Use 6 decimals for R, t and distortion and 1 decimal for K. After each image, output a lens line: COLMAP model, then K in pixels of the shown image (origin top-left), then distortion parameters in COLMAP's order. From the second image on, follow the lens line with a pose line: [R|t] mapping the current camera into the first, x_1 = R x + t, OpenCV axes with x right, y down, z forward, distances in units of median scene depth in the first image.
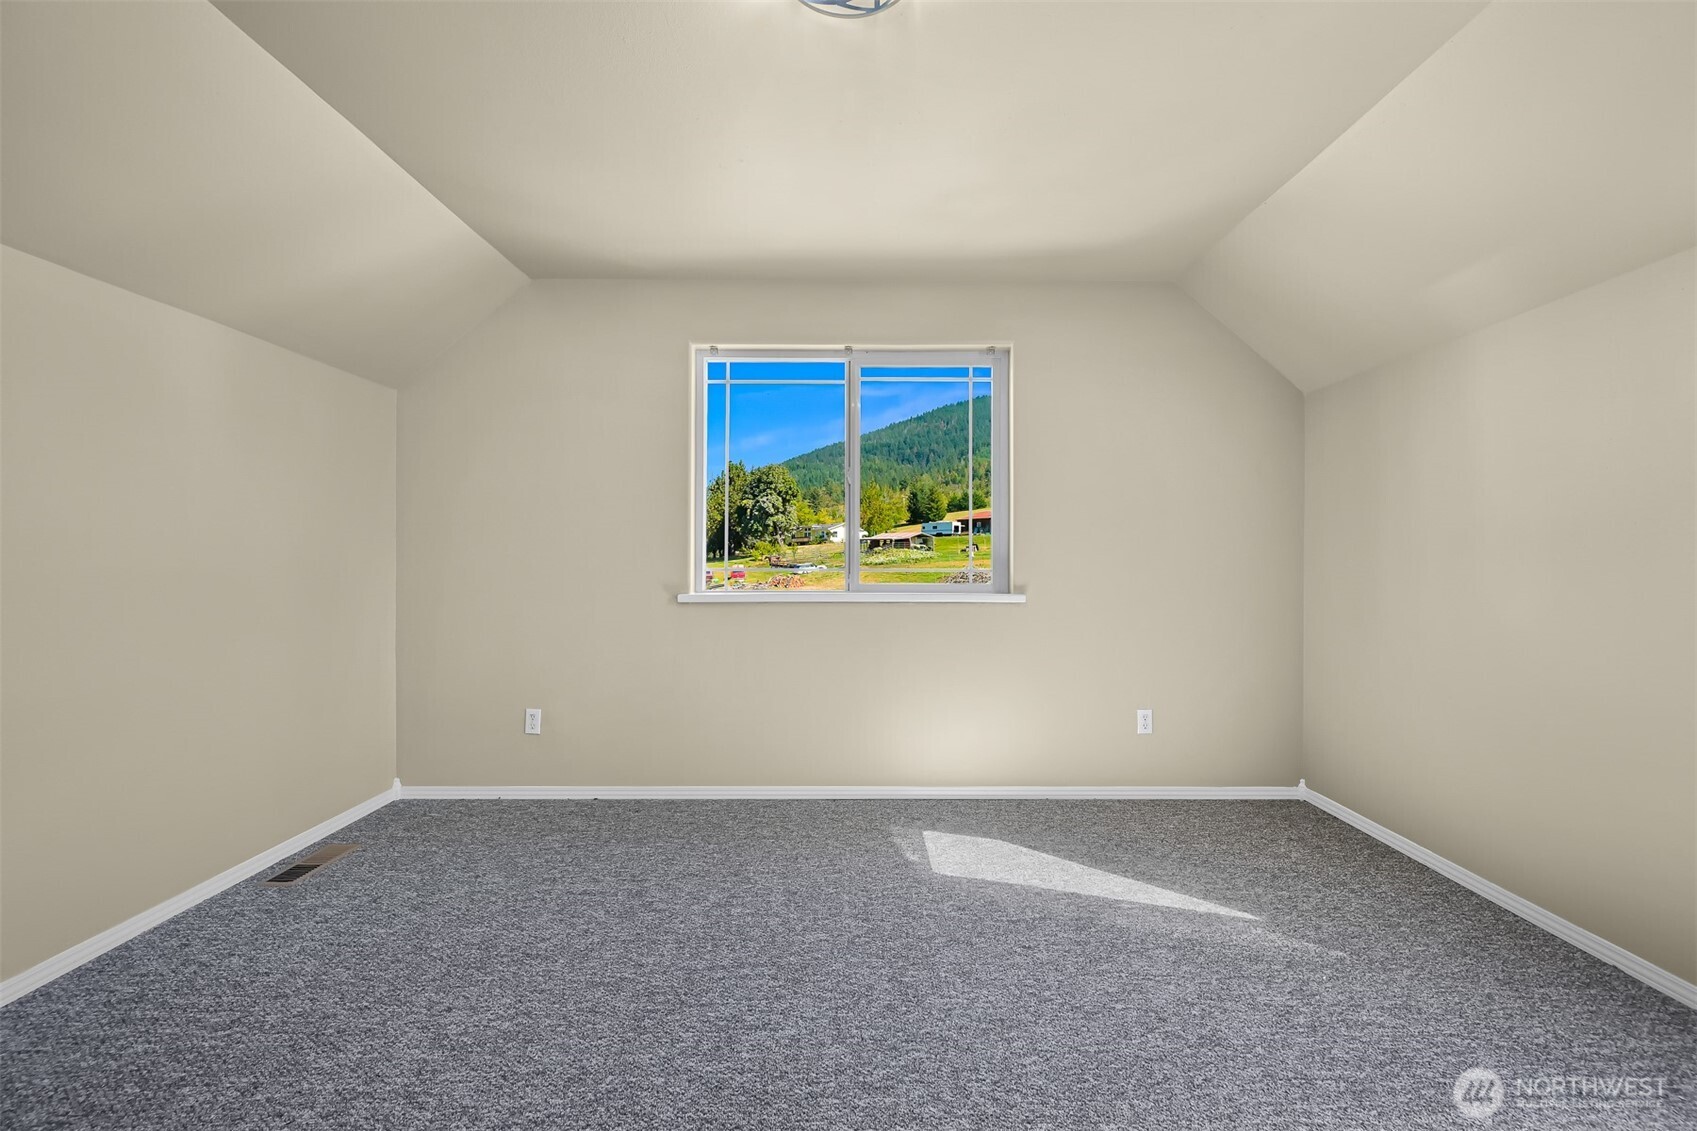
lens RADIAL K [[688.0, 0, 844.6], [0, 688.0, 561.3], [0, 0, 1]] dist [-0.002531, 0.000805]
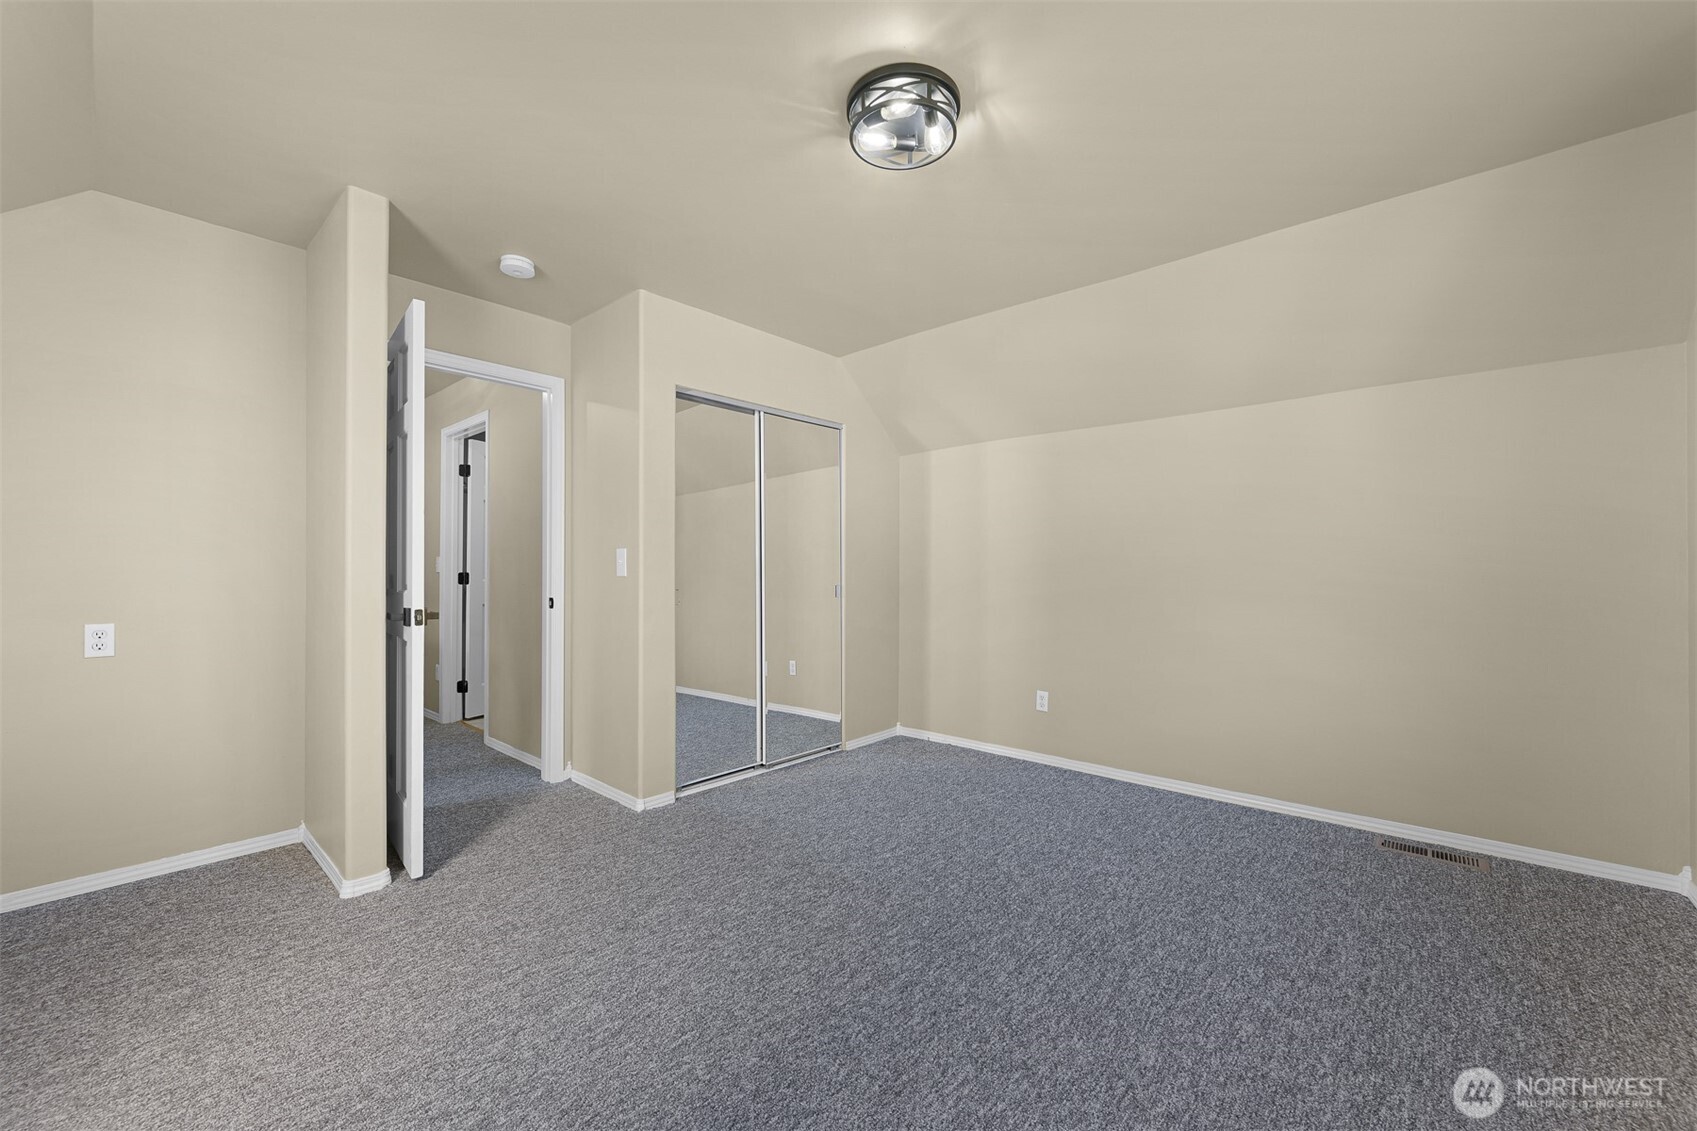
lens RADIAL K [[688.0, 0, 851.3], [0, 688.0, 567.1], [0, 0, 1]] dist [-0.002531, 0.000805]
pose [[-0.676282, -0.008708, -0.736591, 0.691234], [-0.002016, 0.999948, -0.009971, 0.006546], [0.736640, -0.005258, -0.676265, 1.170172]]
